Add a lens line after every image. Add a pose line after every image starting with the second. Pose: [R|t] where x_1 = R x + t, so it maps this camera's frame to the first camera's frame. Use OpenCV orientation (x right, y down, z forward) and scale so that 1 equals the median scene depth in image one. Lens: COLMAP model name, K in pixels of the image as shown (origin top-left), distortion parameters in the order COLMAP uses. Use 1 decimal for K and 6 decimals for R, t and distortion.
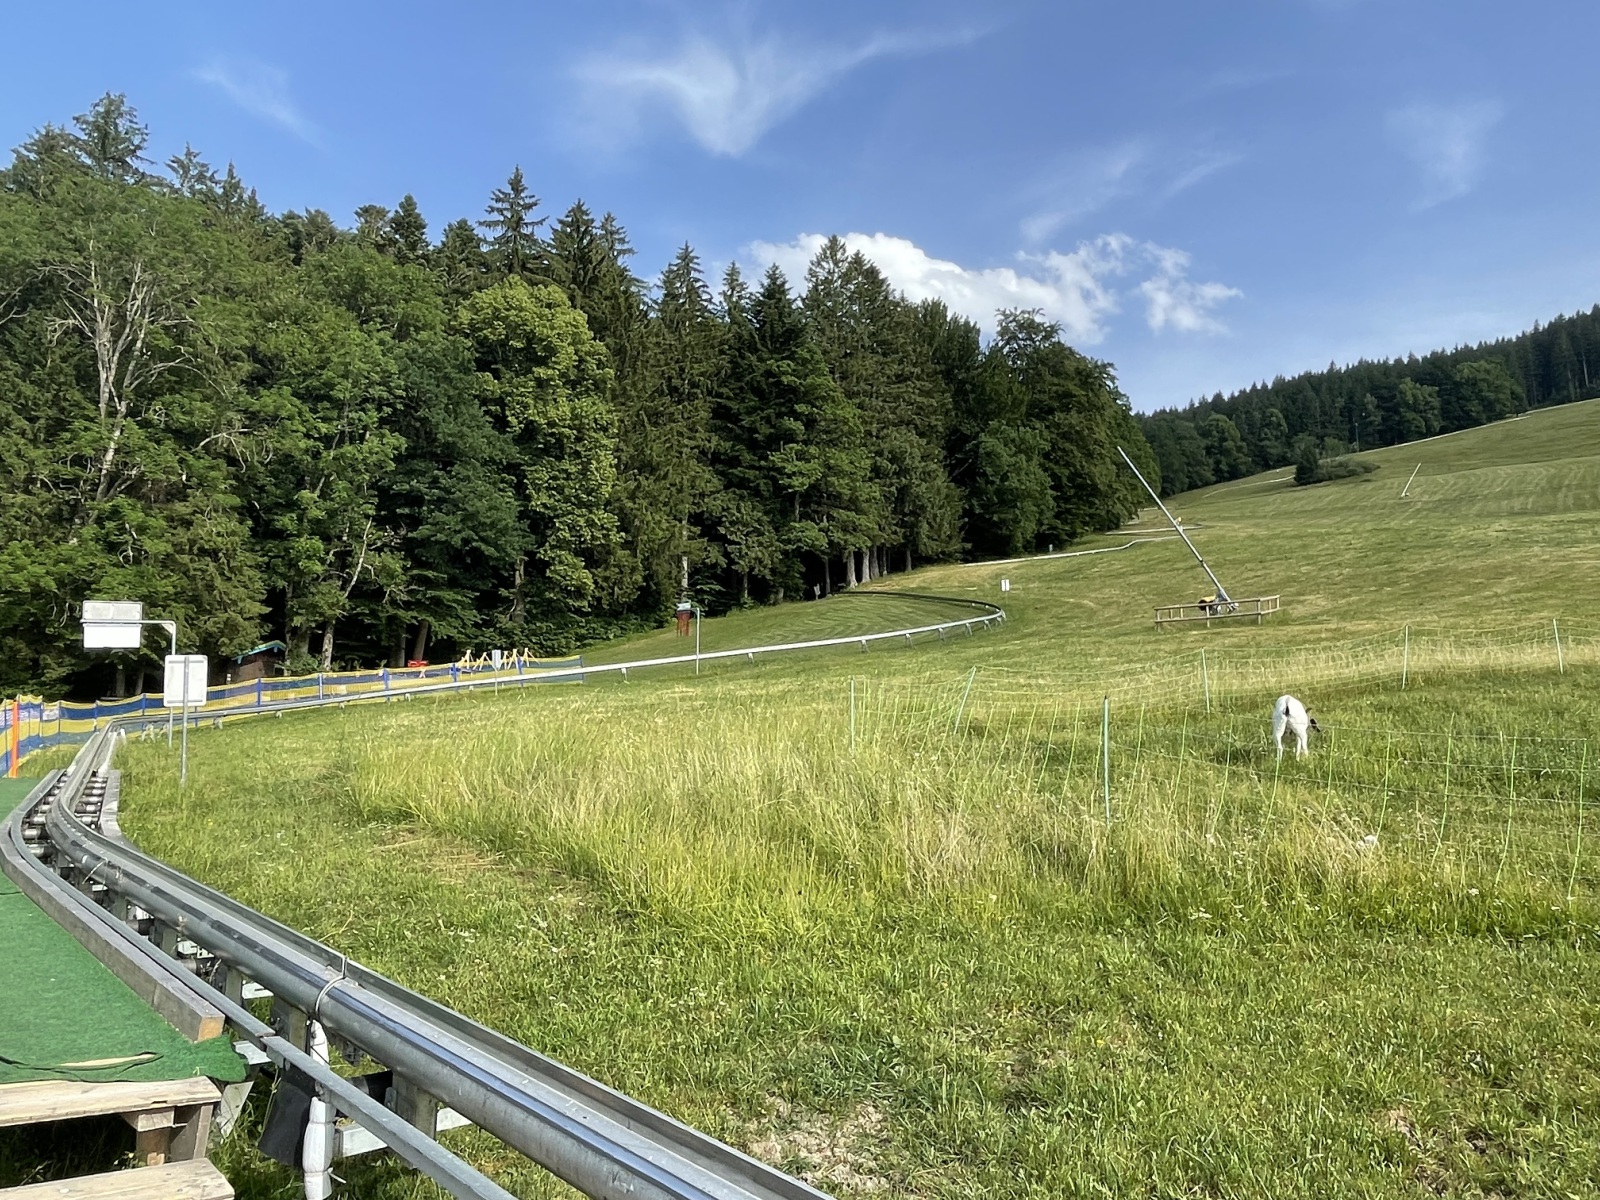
lens RADIAL K [[1156.8, 0, 800.0], [0, 1156.8, 600.0], [0, 0, 1]] dist [-0.000334, -0.000154]
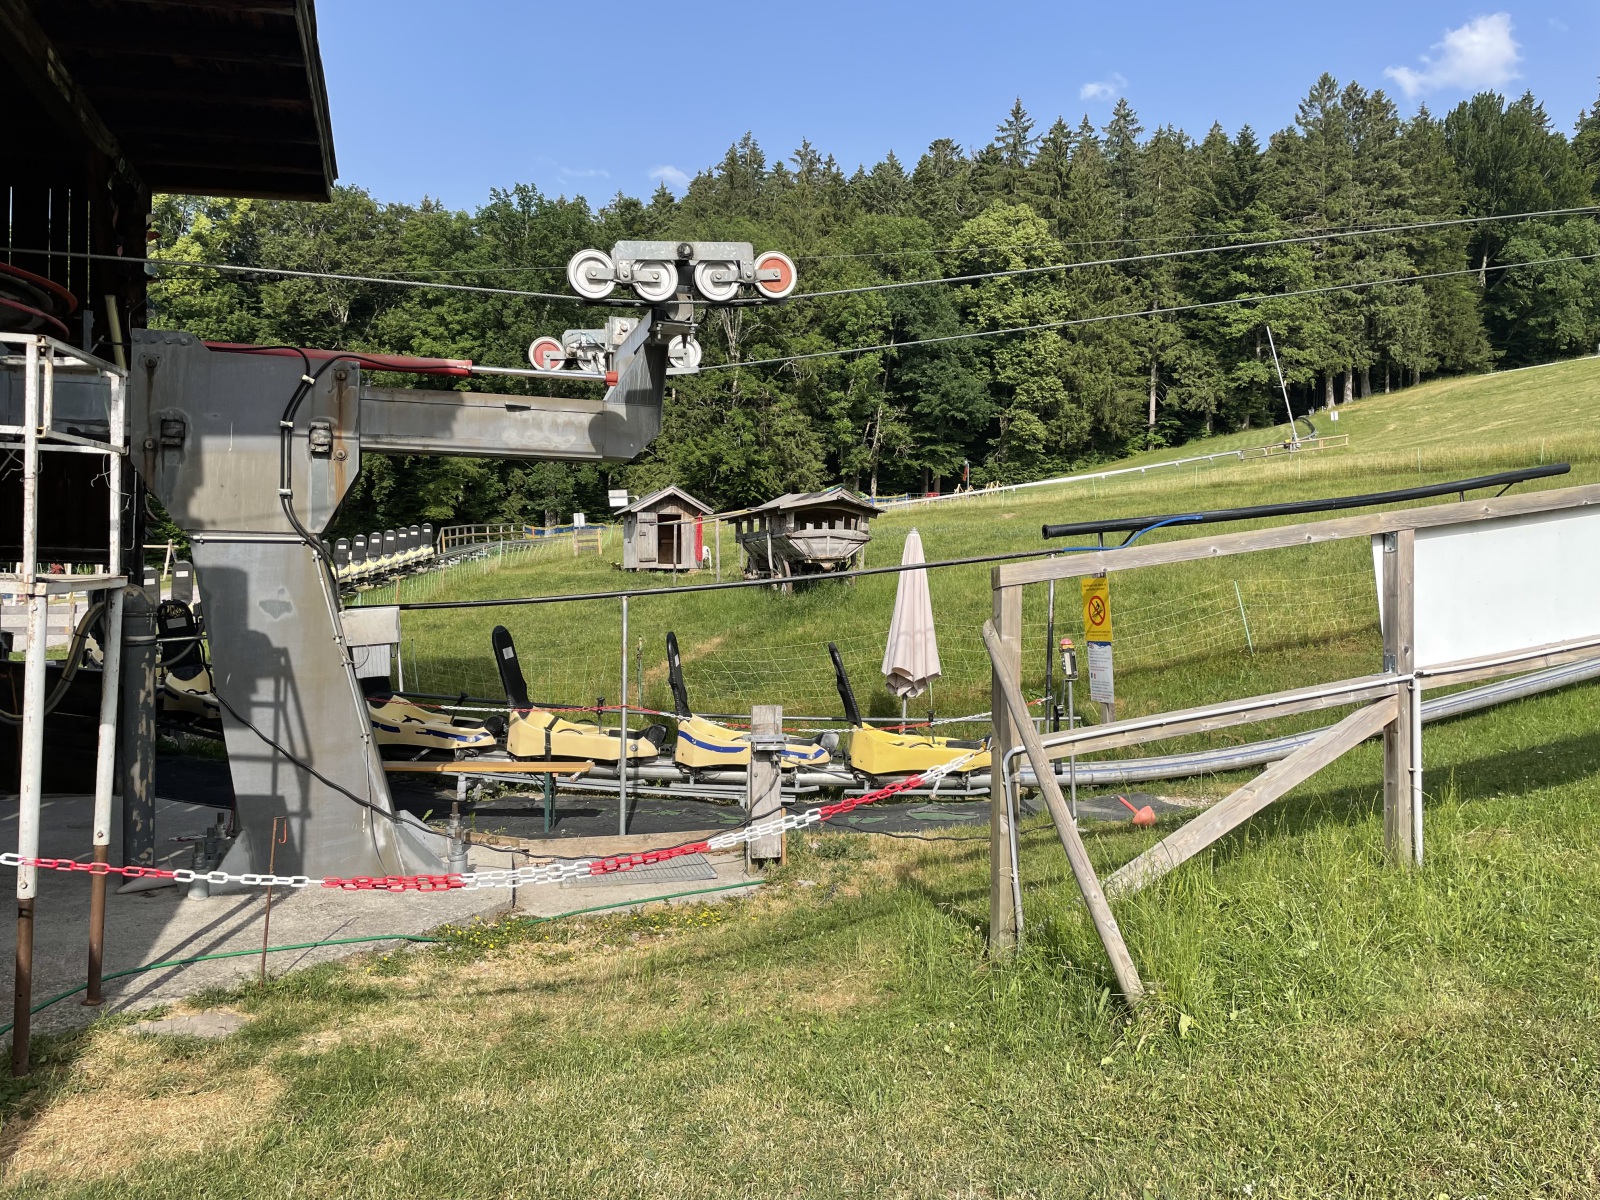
lens RADIAL K [[1205.0, 0, 800.0], [0, 1205.0, 600.0], [0, 0, 1]] dist [-0.003395, -0.007915]
pose [[0.804278, 0.018772, -0.593957, 0.368285], [0.072734, 0.988876, 0.129743, -0.019897], [0.589786, -0.147550, 0.793966, -0.275999]]
